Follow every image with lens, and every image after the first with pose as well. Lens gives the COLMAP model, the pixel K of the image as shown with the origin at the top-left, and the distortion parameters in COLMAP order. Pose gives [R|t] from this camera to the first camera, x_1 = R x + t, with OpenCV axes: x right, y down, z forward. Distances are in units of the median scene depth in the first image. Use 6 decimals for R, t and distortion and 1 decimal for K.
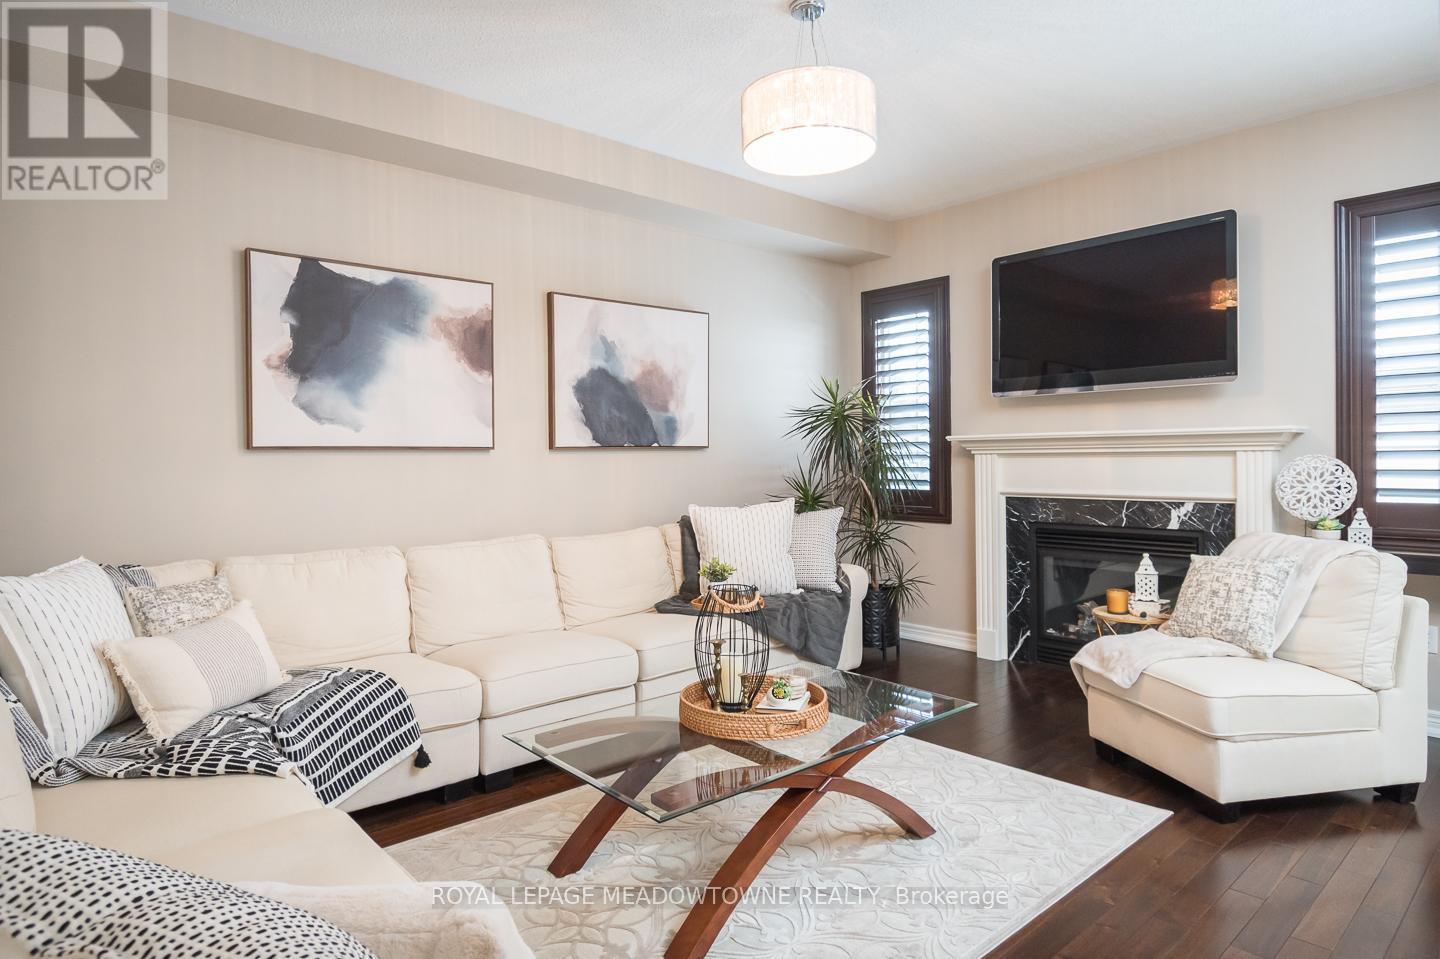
lens RADIAL K [[840.5, 0, 720.8], [0, 840.5, 455.6], [0, 0, 1]] dist [0.006872, -0.022719]
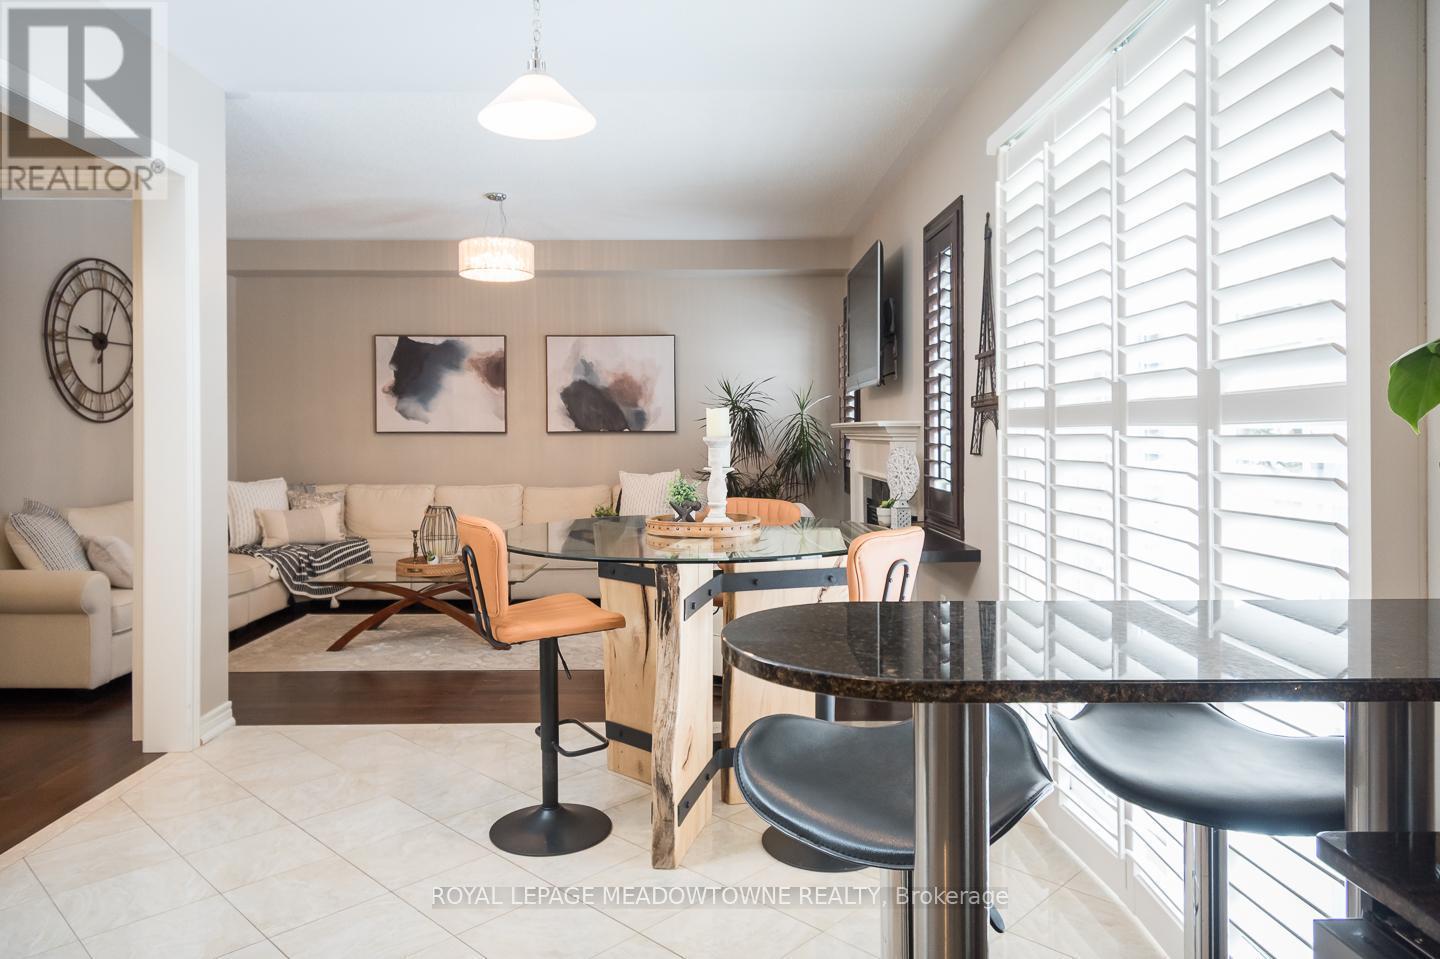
lens RADIAL K [[1010.1, 0, 746.7], [0, 1010.1, 426.6], [0, 0, 1]] dist [0.000642, 0.000093]
pose [[0.753871, 0.005287, -0.657001, 1.336587], [-0.004771, 0.999985, 0.002573, -0.026355], [0.657005, 0.001195, 0.753885, -0.199984]]
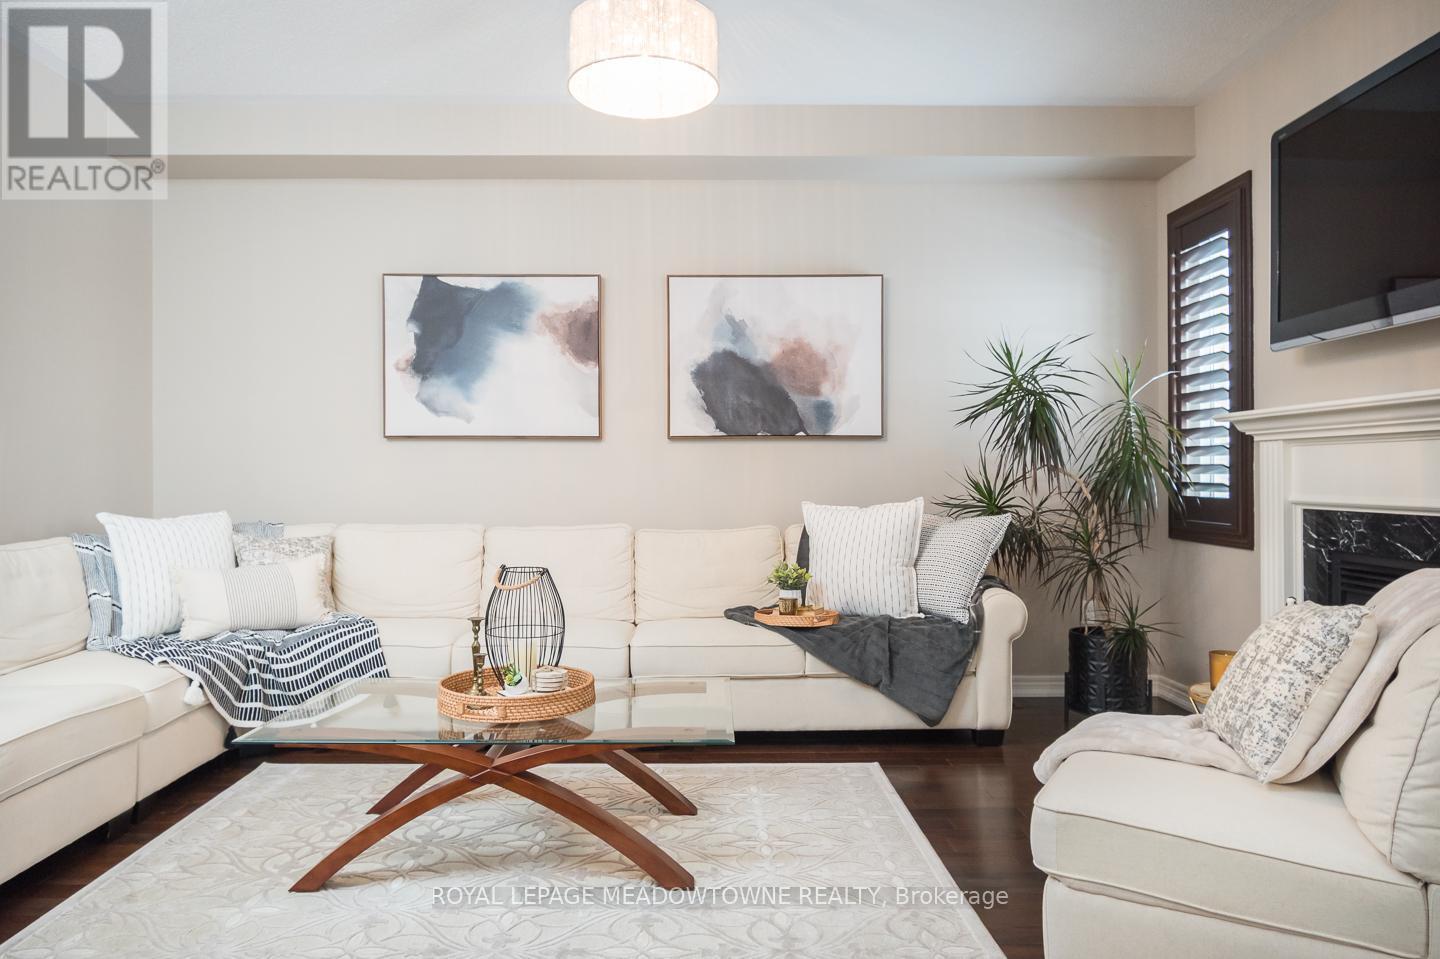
lens RADIAL K [[994.0, 0, 719.0], [0, 994.0, 462.3], [0, 0, 1]] dist [0.000390, -0.005244]
pose [[0.748163, 0.002007, -0.663512, 0.589871], [-0.007156, 0.999962, -0.005045, 0.024459], [0.663477, 0.008523, 0.748149, 0.186166]]
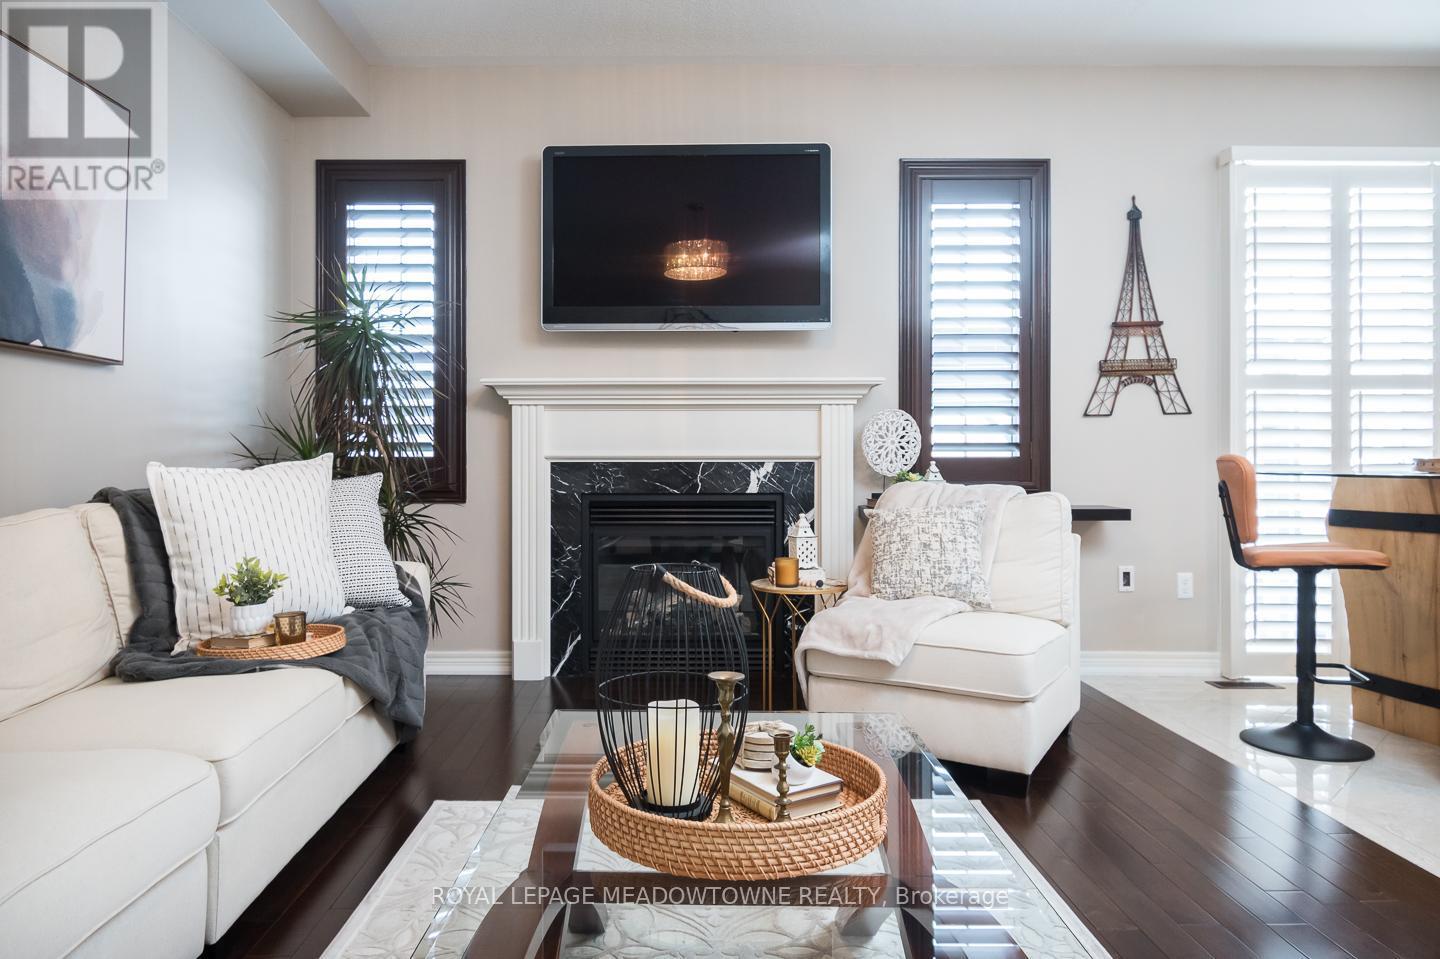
lens RADIAL K [[932.8, 0, 689.2], [0, 932.8, 456.2], [0, 0, 1]] dist [0.003768, -0.026953]
pose [[0.669400, 0.011587, 0.742812, -0.240821], [-0.003836, 0.999919, -0.012140, 0.062037], [-0.742892, 0.005278, 0.669390, 0.398420]]
